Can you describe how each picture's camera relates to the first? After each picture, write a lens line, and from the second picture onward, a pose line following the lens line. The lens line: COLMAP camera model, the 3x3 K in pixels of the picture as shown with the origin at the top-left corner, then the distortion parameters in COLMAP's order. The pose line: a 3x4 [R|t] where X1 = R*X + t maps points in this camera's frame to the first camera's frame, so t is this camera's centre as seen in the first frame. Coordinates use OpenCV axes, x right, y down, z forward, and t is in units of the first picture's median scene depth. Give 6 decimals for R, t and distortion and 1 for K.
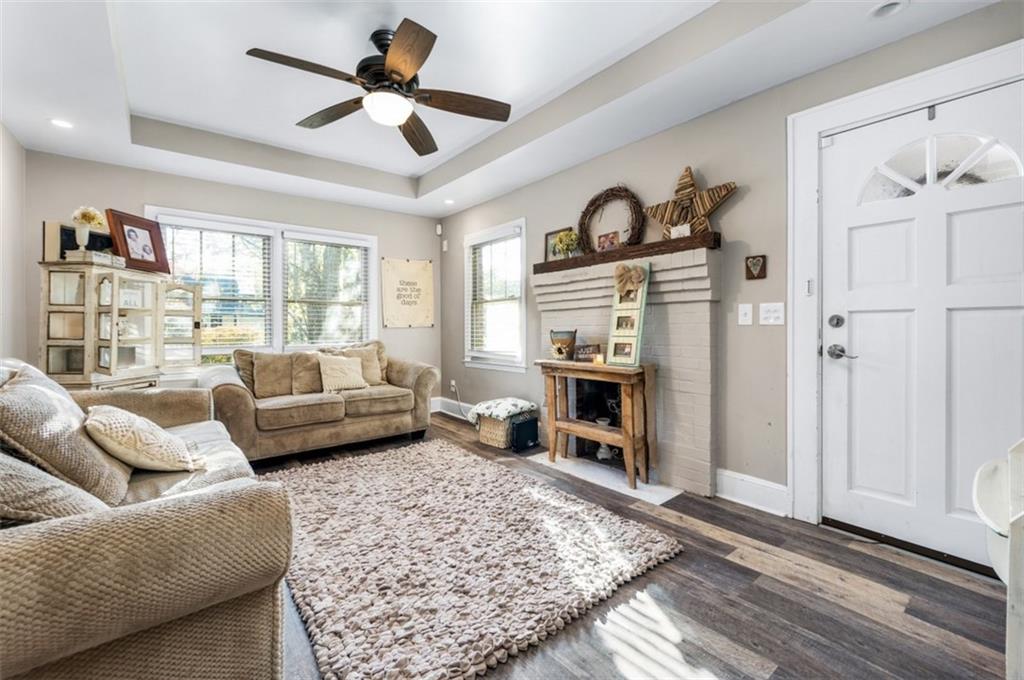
lens RADIAL K [[427.7, 0, 508.2], [0, 427.7, 325.0], [0, 0, 1]] dist [-0.001142, -0.000224]
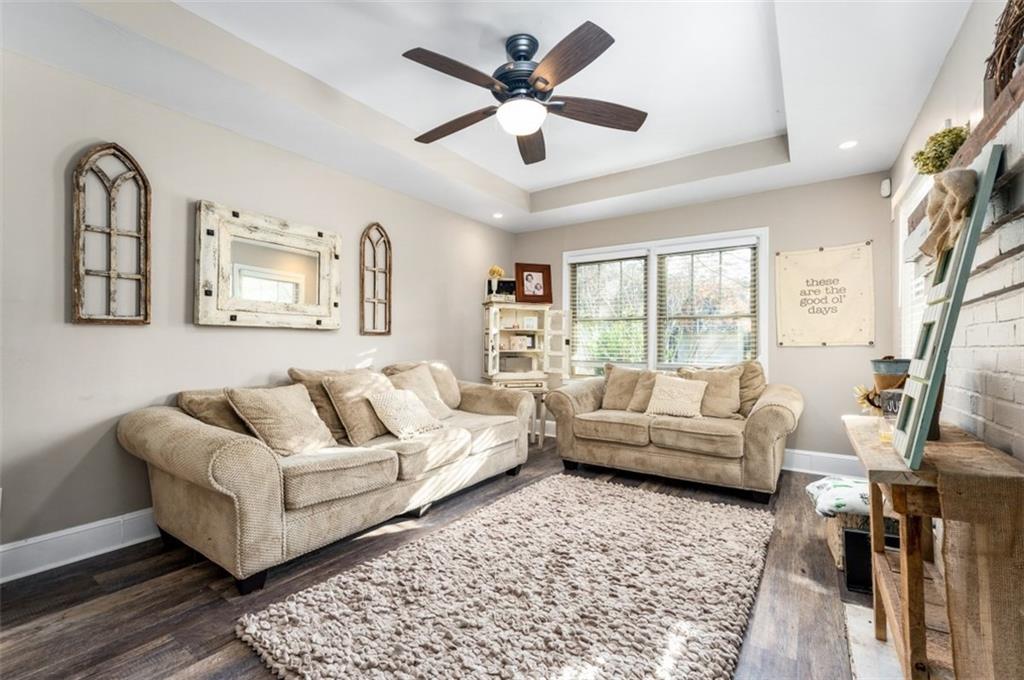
lens RADIAL K [[435.7, 0, 510.7], [0, 435.7, 335.7], [0, 0, 1]] dist [-0.001561, -0.000042]
pose [[0.296505, -0.010819, -0.954970, 0.481828], [-0.002315, 0.999925, -0.012047, -0.002386], [0.955029, 0.005783, 0.296457, 0.522226]]
